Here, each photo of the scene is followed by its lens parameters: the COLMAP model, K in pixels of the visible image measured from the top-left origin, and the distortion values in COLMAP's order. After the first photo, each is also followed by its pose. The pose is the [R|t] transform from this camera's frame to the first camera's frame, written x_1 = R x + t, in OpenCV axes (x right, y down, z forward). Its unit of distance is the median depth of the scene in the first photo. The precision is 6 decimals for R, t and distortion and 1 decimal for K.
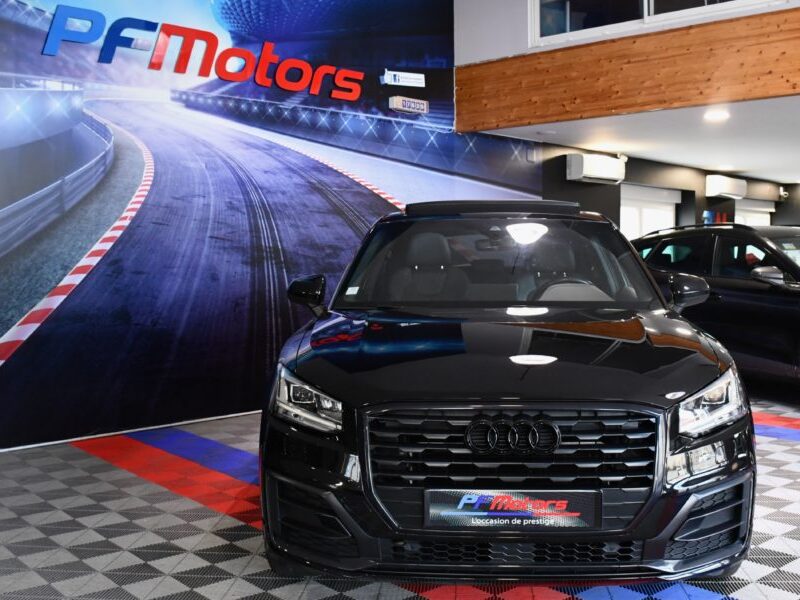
lens RADIAL K [[930.5, 0, 413.6], [0, 930.5, 305.4], [0, 0, 1]] dist [-0.126550, 0.000000]
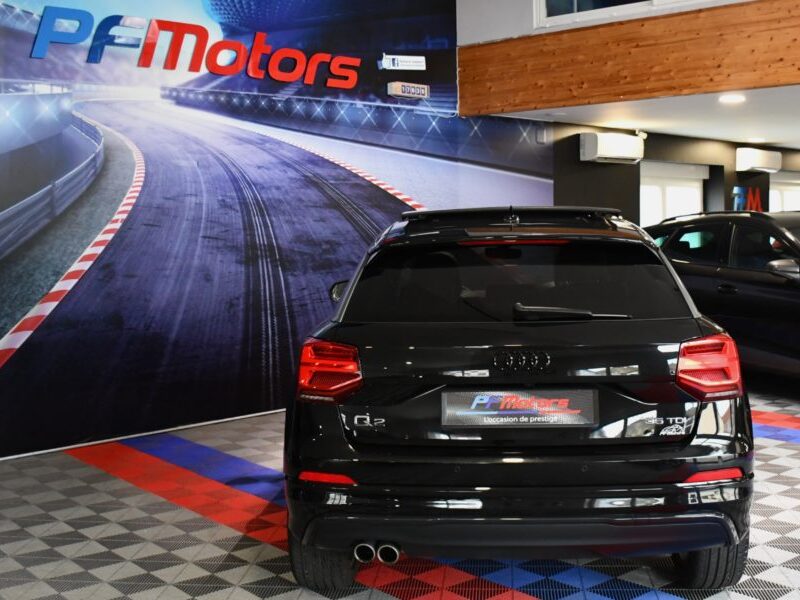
lens RADIAL K [[1060.7, 0, 410.6], [0, 1060.7, 280.3], [0, 0, 1]] dist [-0.135268, 0.000000]
pose [[0.999783, -0.009571, -0.018489, 0.018403], [0.009660, 0.999942, 0.004728, -0.031965], [0.018443, -0.004905, 0.999818, -0.106684]]
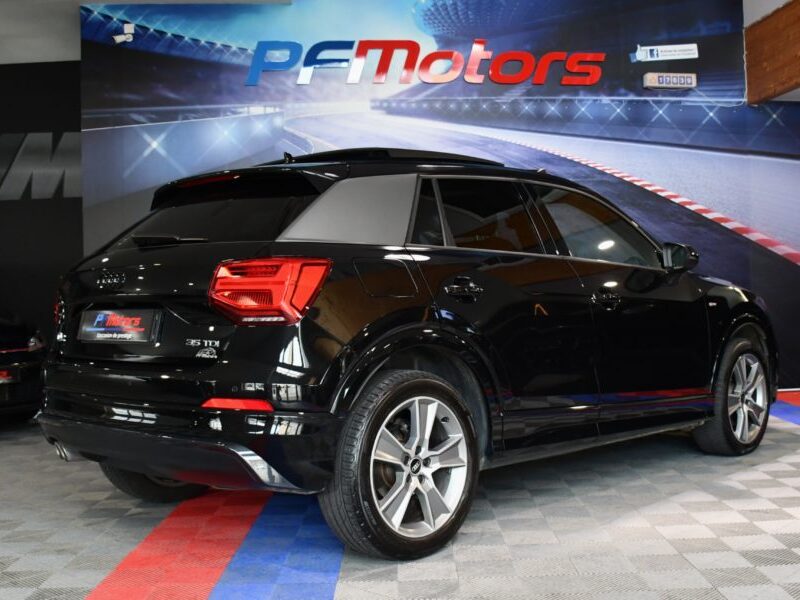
lens RADIAL K [[1014.6, 0, 436.6], [0, 1014.6, 349.5], [0, 0, 1]] dist [-0.125568, 0.000000]
pose [[0.755694, 0.021822, -0.654561, 0.568460], [-0.014486, 0.999757, 0.016607, 0.039447], [0.654764, -0.003068, 0.755827, 0.141239]]
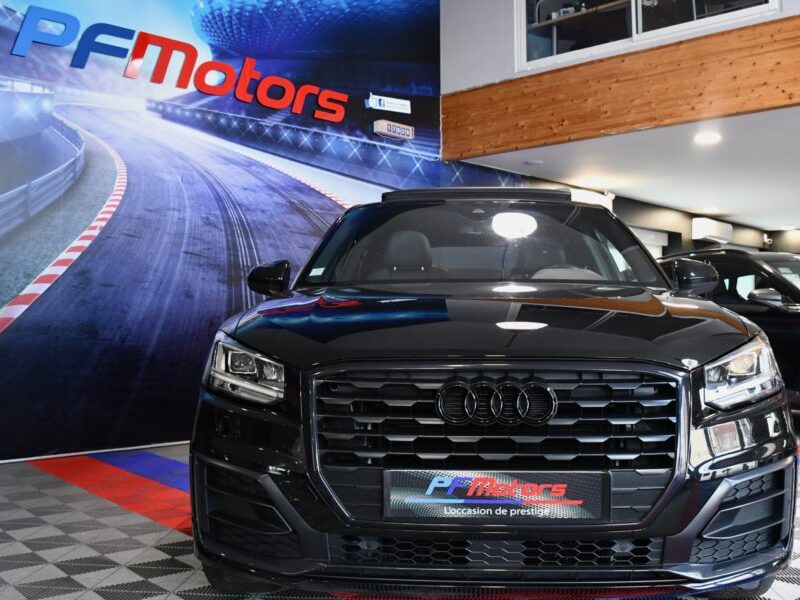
lens RADIAL K [[875.6, 0, 395.5], [0, 875.6, 304.1], [0, 0, 1]] dist [-0.120778, 0.000000]
pose [[0.999882, 0.004674, -0.014624, 0.013266], [-0.005771, 0.997099, -0.075892, 0.048179], [0.014226, 0.075968, 0.997009, 0.105302]]
